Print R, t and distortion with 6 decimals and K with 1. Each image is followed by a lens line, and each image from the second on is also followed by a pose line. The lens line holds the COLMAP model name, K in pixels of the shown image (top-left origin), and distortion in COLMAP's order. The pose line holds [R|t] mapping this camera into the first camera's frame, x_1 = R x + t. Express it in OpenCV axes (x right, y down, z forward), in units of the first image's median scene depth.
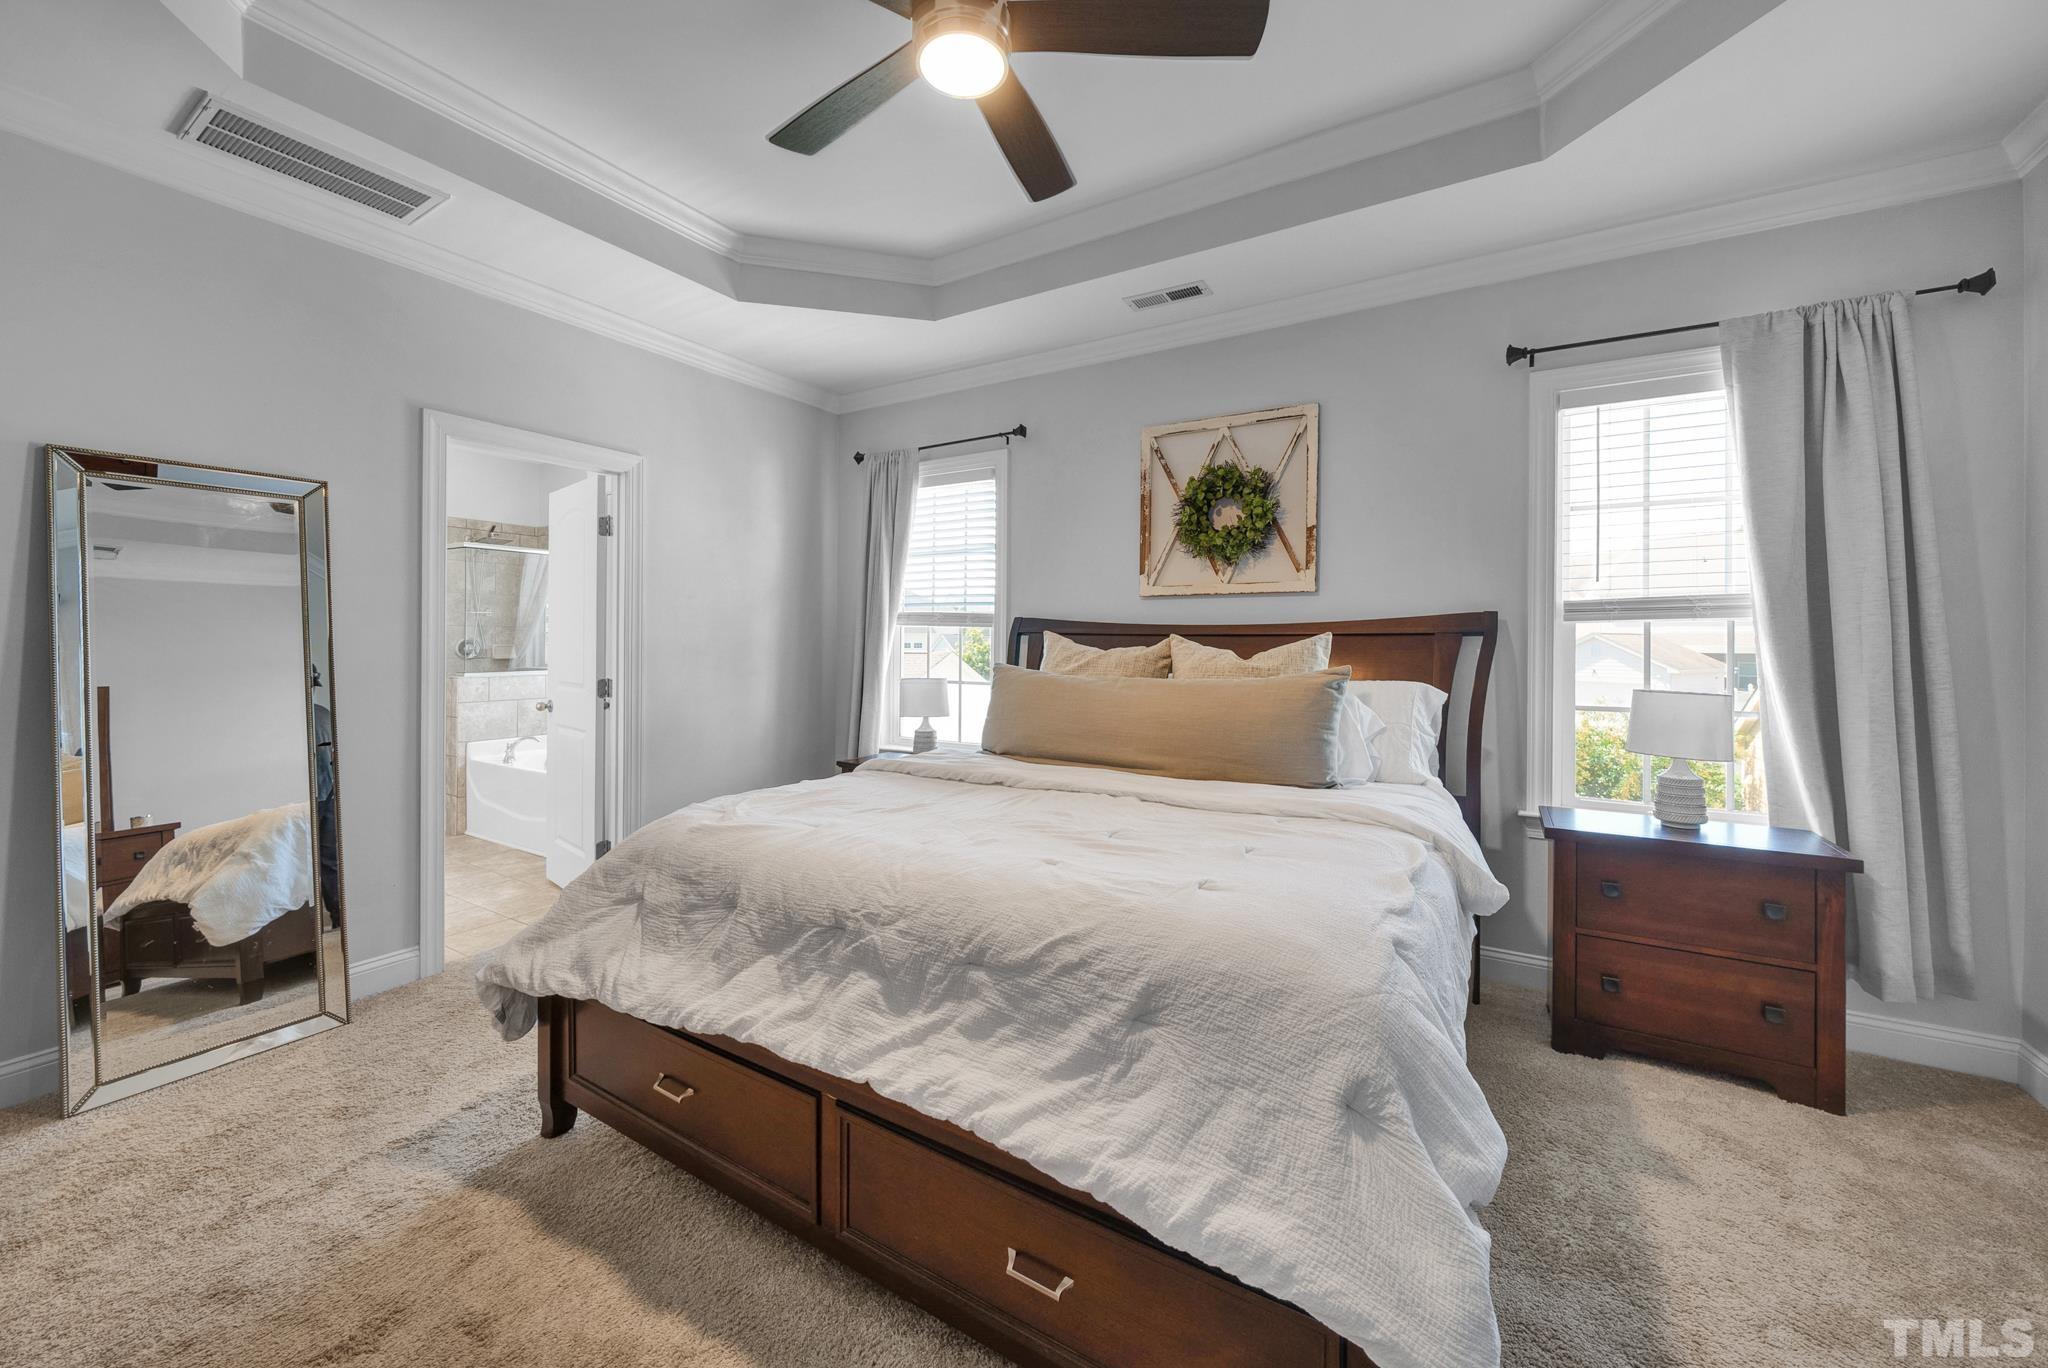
lens RADIAL K [[762.3, 0, 1015.8], [0, 762.3, 651.2], [0, 0, 1]] dist [-0.010781, 0.000011]
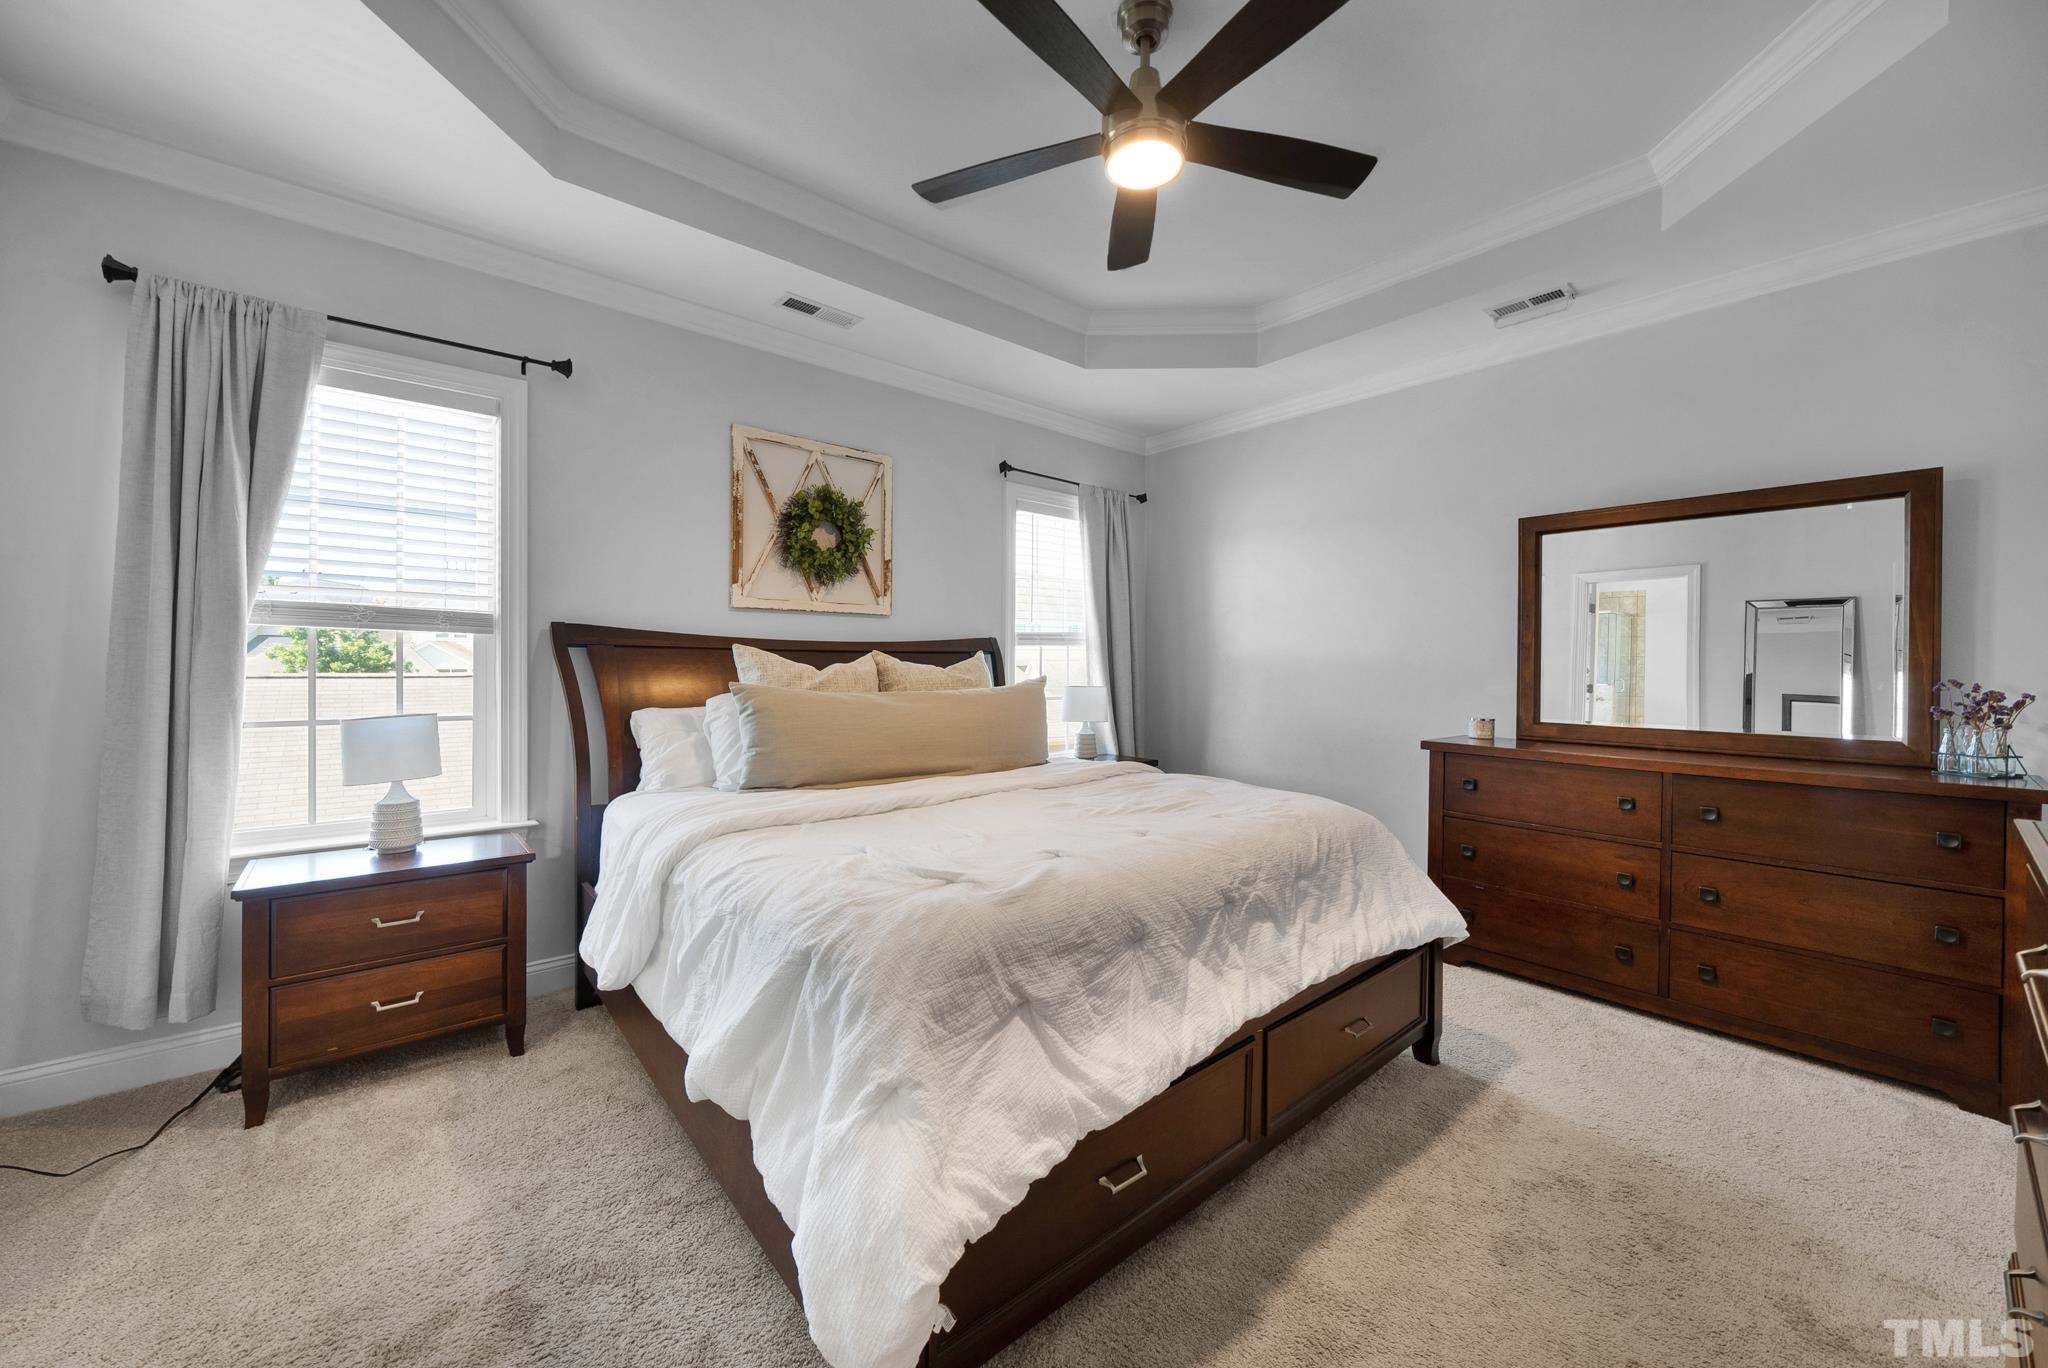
lens RADIAL K [[768.6, 0, 1024.1], [0, 768.6, 662.0], [0, 0, 1]] dist [-0.000815, -0.000167]
pose [[0.309916, -0.003510, 0.950757, -0.680719], [0.005488, 0.999983, 0.001902, -0.007090], [-0.950748, 0.004628, 0.309930, 0.430445]]
